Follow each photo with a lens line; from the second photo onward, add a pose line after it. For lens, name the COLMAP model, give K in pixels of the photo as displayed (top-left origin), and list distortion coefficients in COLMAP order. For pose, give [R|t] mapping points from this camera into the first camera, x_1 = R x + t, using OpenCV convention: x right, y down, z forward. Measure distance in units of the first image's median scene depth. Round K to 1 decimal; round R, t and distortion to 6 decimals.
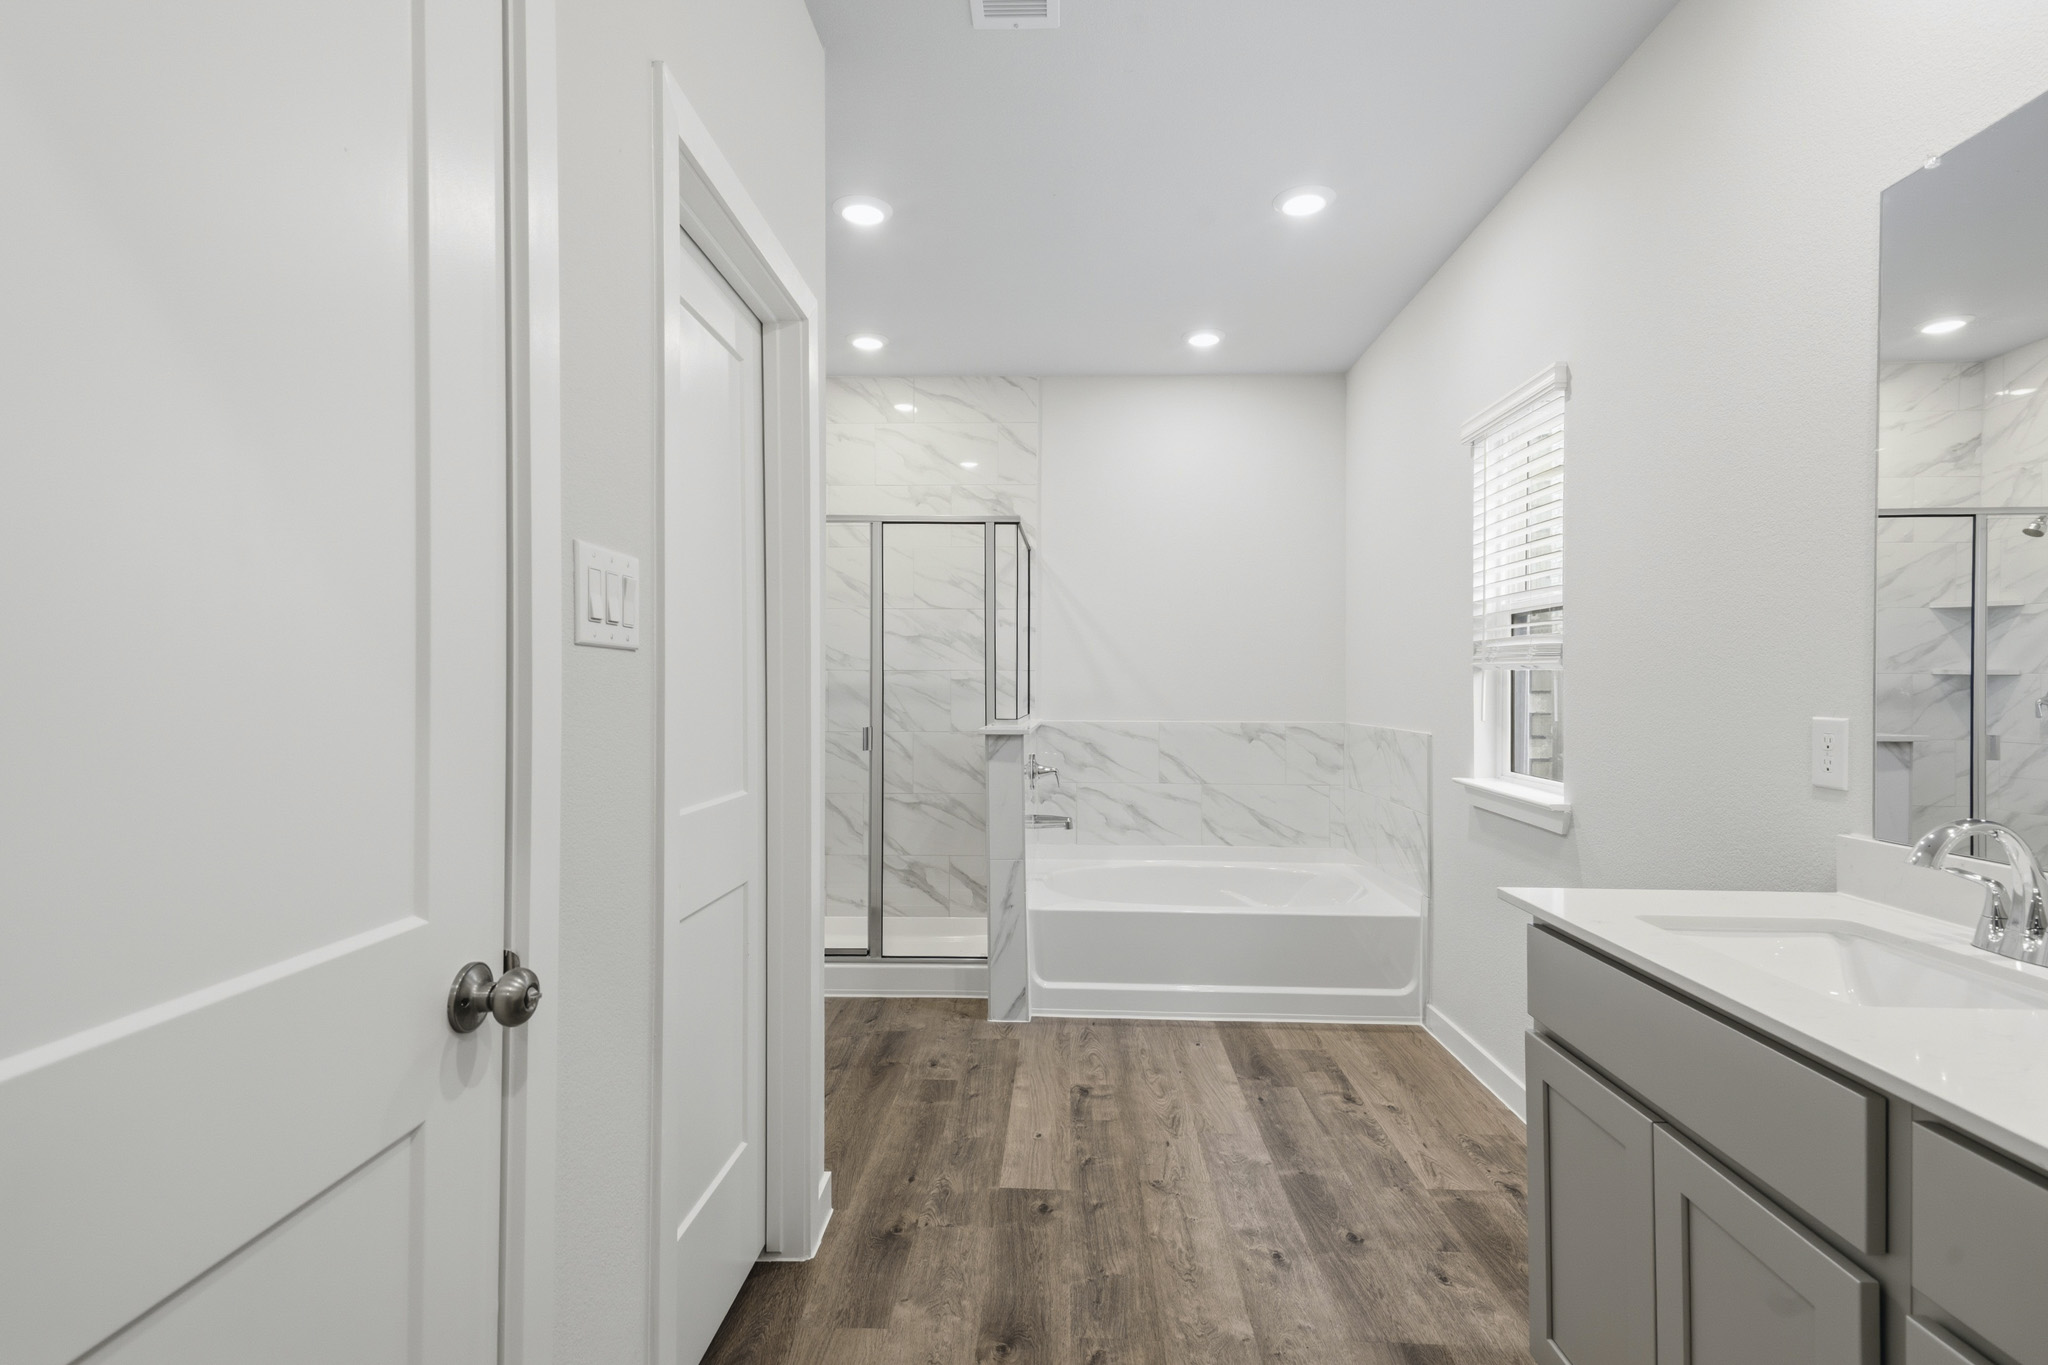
lens RADIAL K [[976.4, 0, 1031.9], [0, 976.4, 682.7], [0, 0, 1]] dist [0.074467, -0.034205]
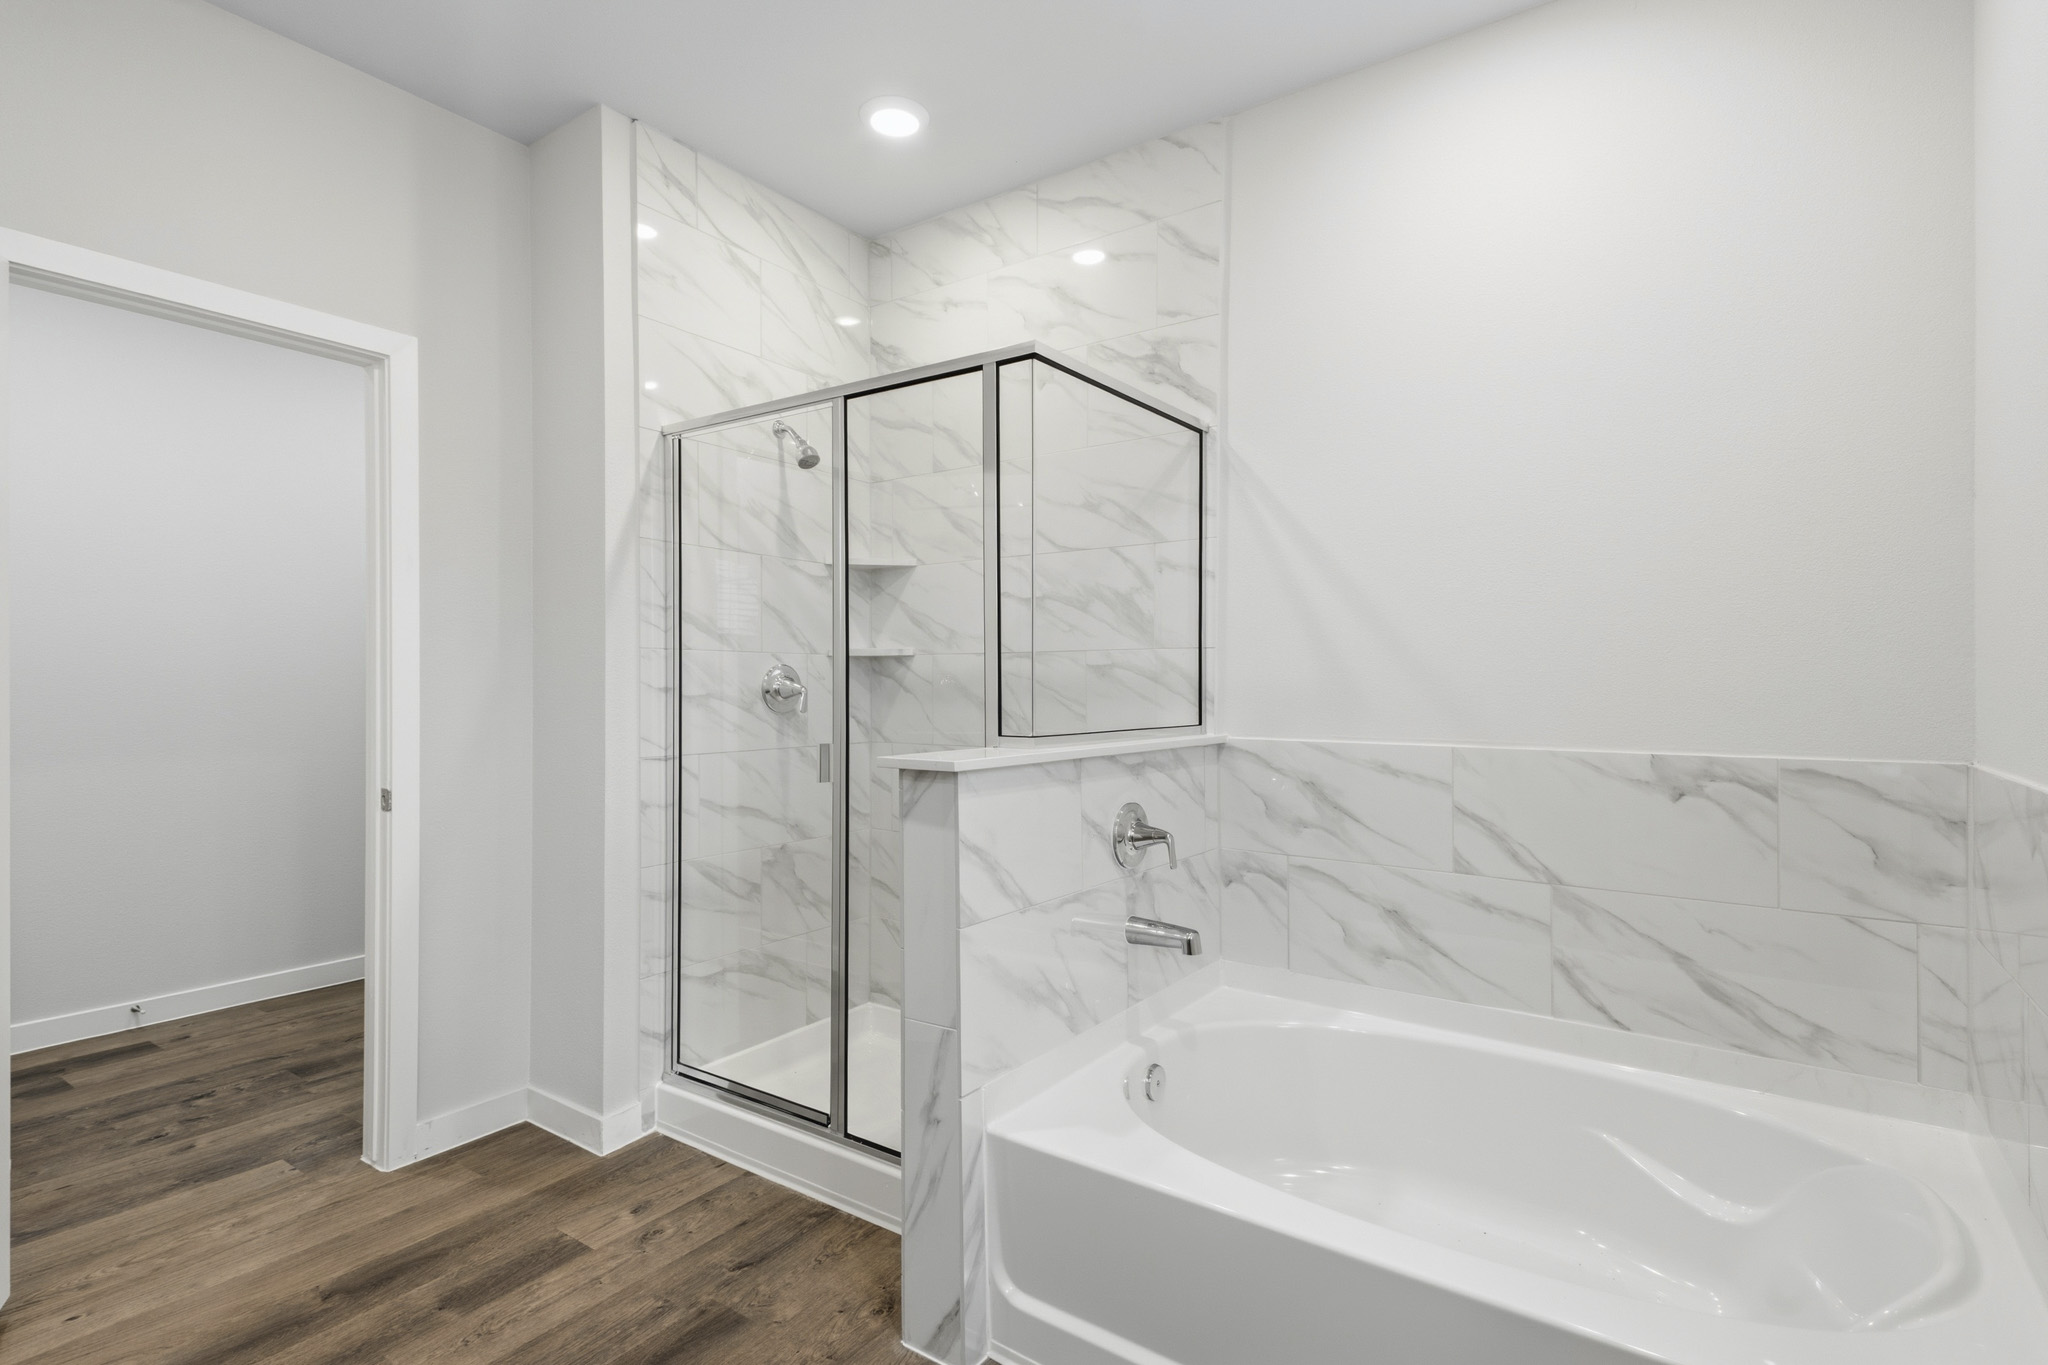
lens RADIAL K [[994.3, 0, 1024.0], [0, 994.3, 682.5], [0, 0, 1]] dist [0.062390, -0.037124]
pose [[0.840442, -0.003926, -0.541888, 0.222542], [0.005008, 0.999987, 0.000522, 0.006740], [0.541879, -0.003152, 0.840451, 0.464646]]
